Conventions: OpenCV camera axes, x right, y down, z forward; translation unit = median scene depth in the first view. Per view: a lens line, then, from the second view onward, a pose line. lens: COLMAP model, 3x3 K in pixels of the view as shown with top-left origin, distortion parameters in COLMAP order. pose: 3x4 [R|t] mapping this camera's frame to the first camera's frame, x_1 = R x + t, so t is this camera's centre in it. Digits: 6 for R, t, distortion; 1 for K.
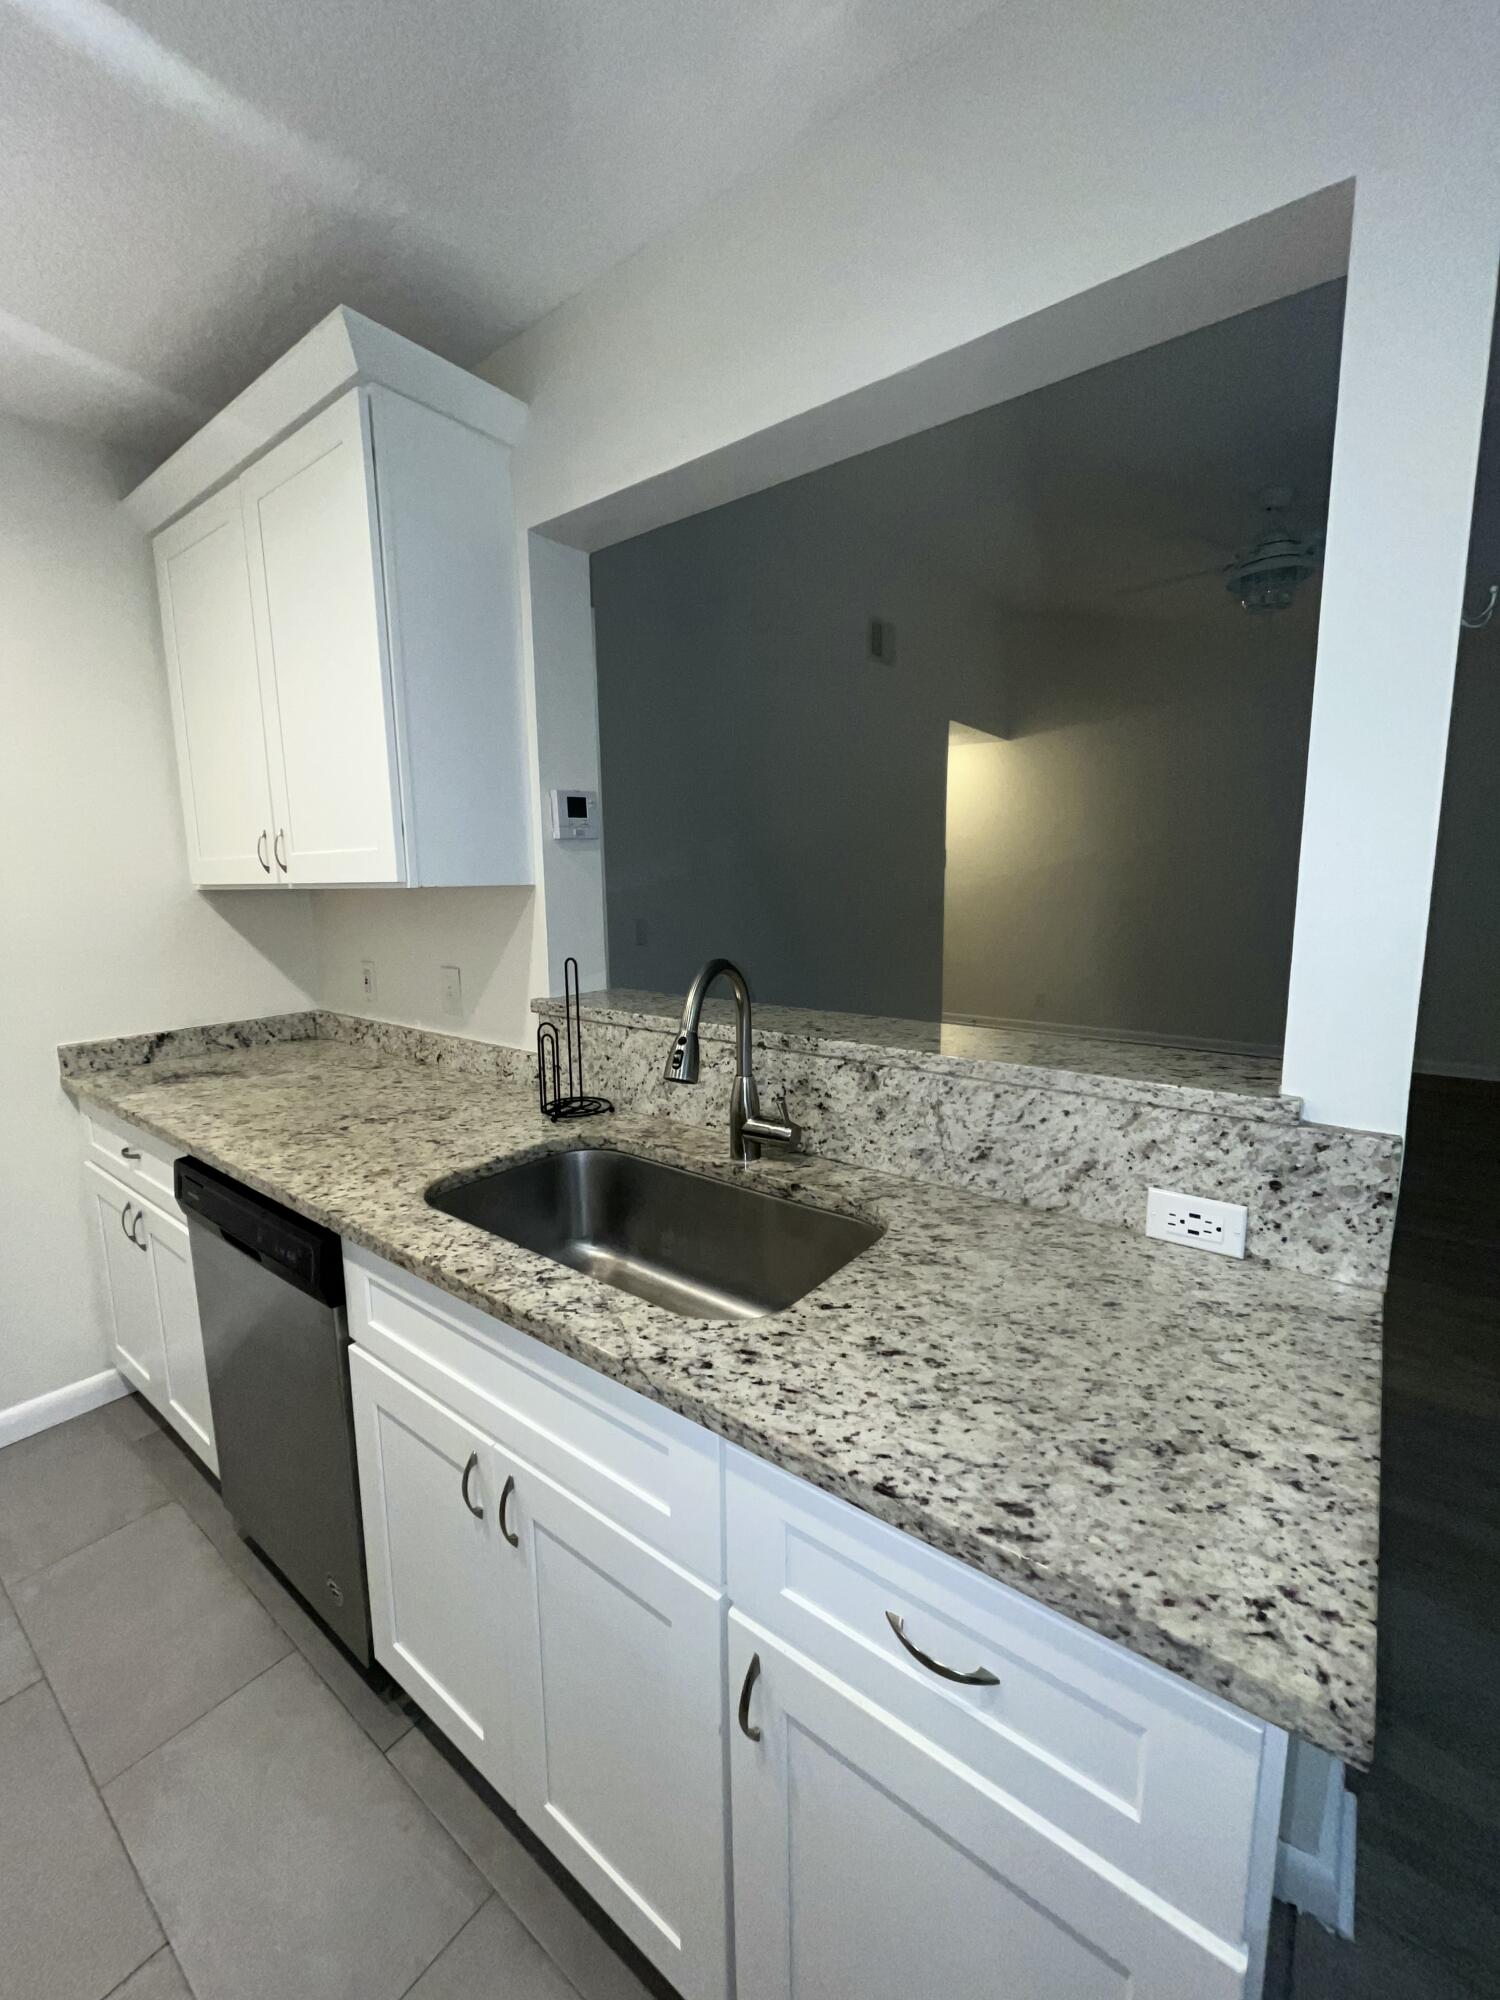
lens RADIAL K [[803.1, 0, 748.1], [0, 803.1, 1001.9], [0, 0, 1]] dist [0.004323, 0.000485]
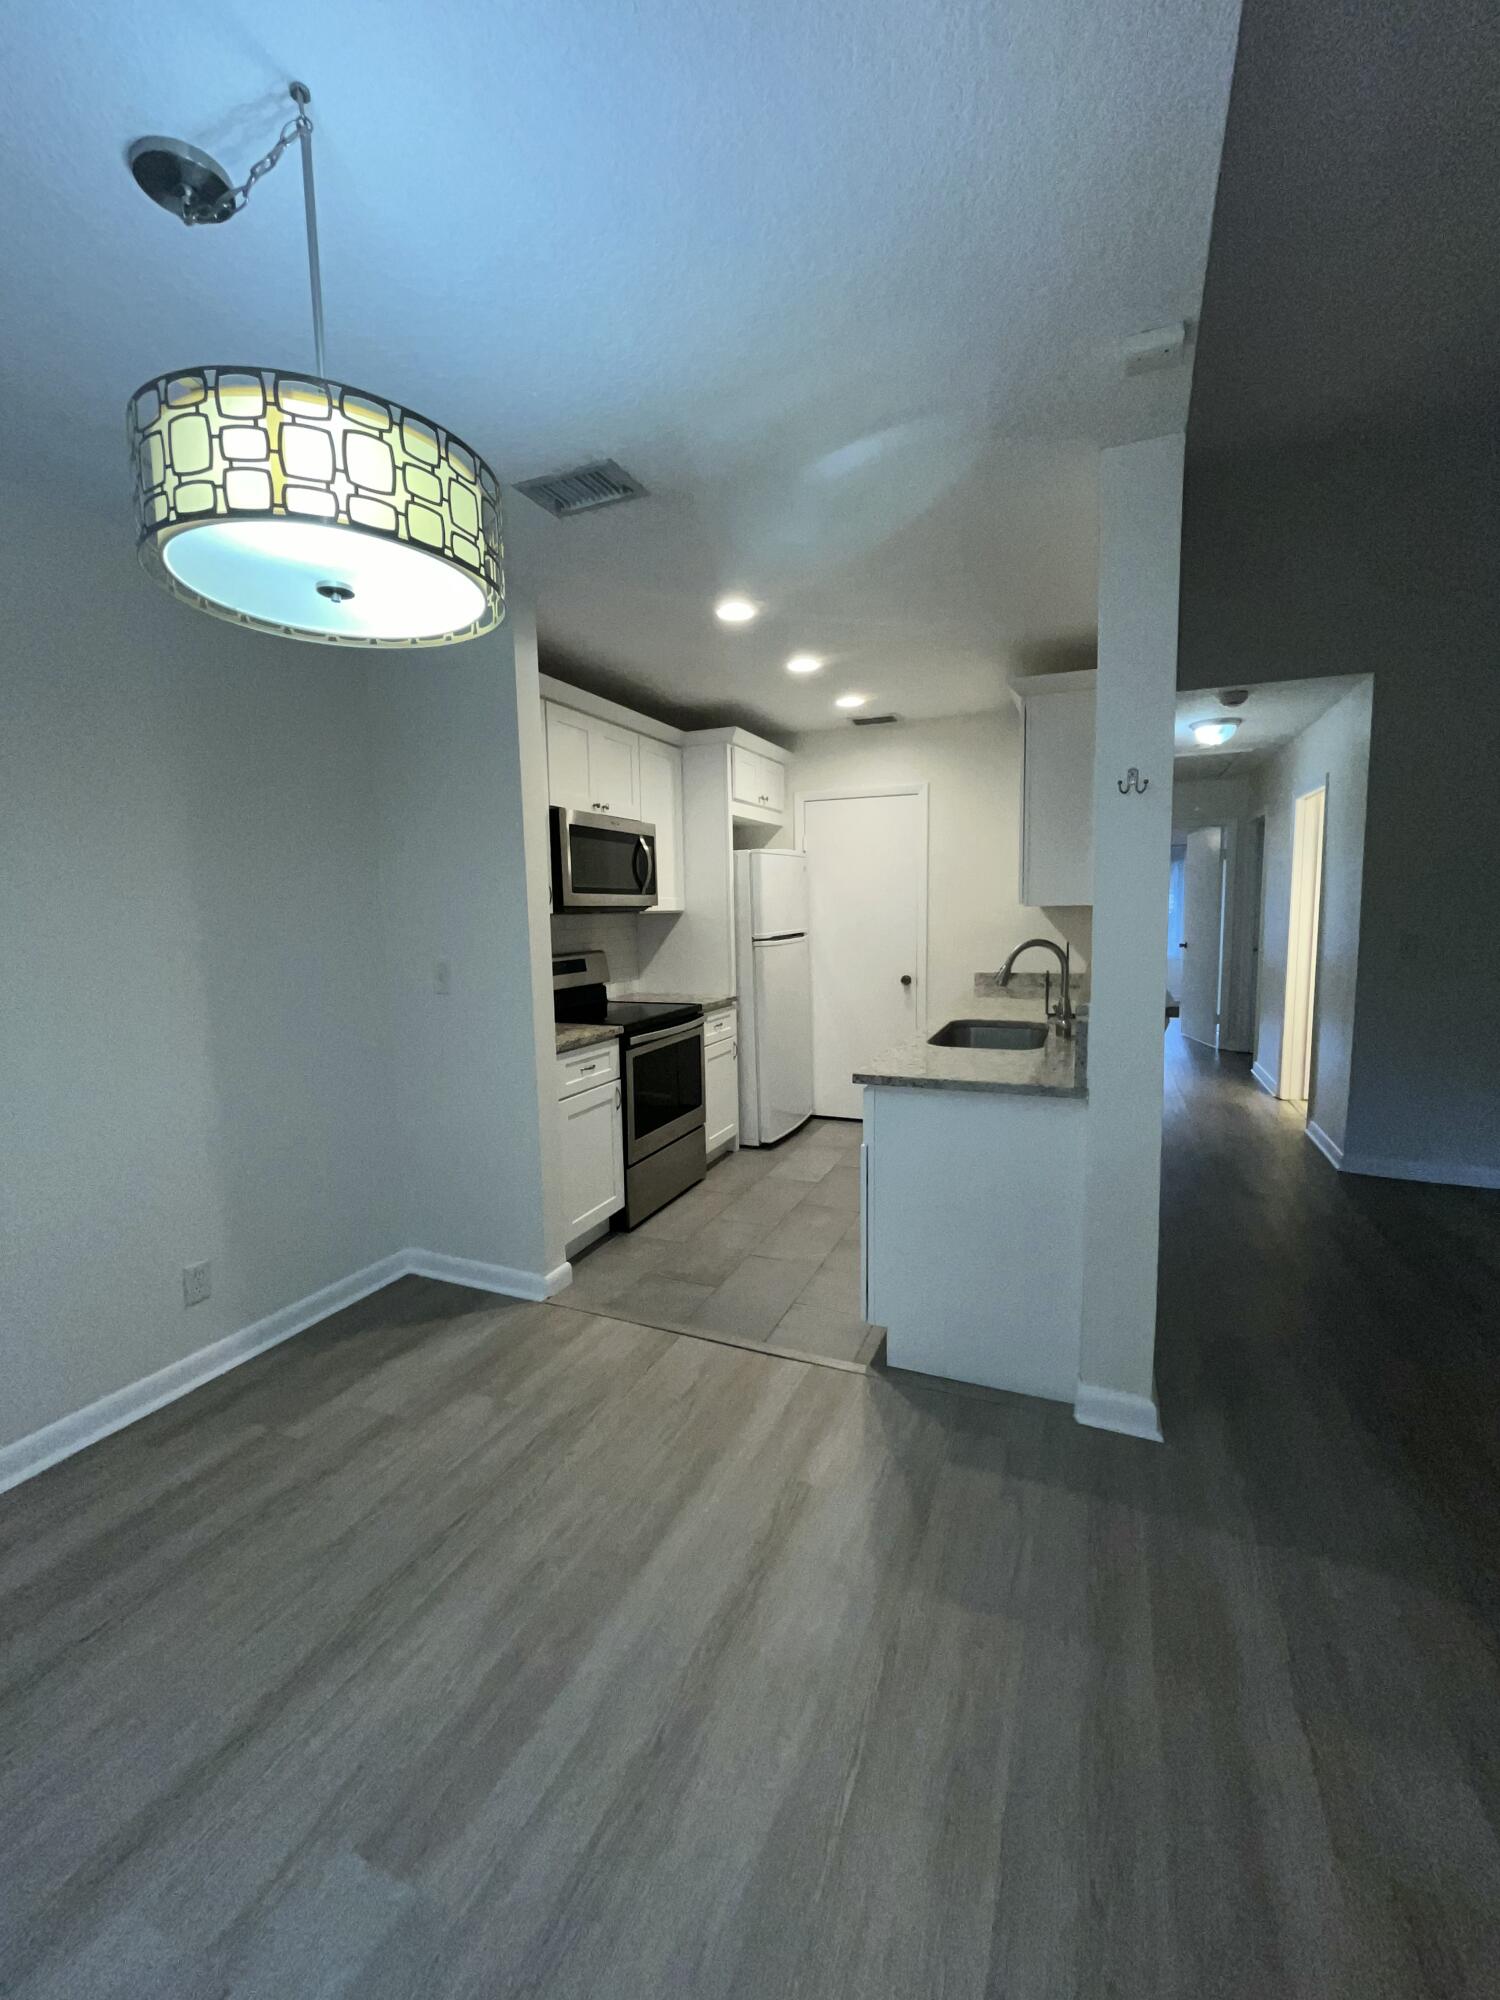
lens RADIAL K [[803.1, 0, 746.2], [0, 803.1, 994.0], [0, 0, 1]] dist [0.004323, 0.000485]
pose [[0.240139, 0.110250, -0.964458, 1.334185], [-0.123058, 0.988972, 0.082413, 0.006051], [0.962907, 0.098893, 0.251057, -0.236083]]
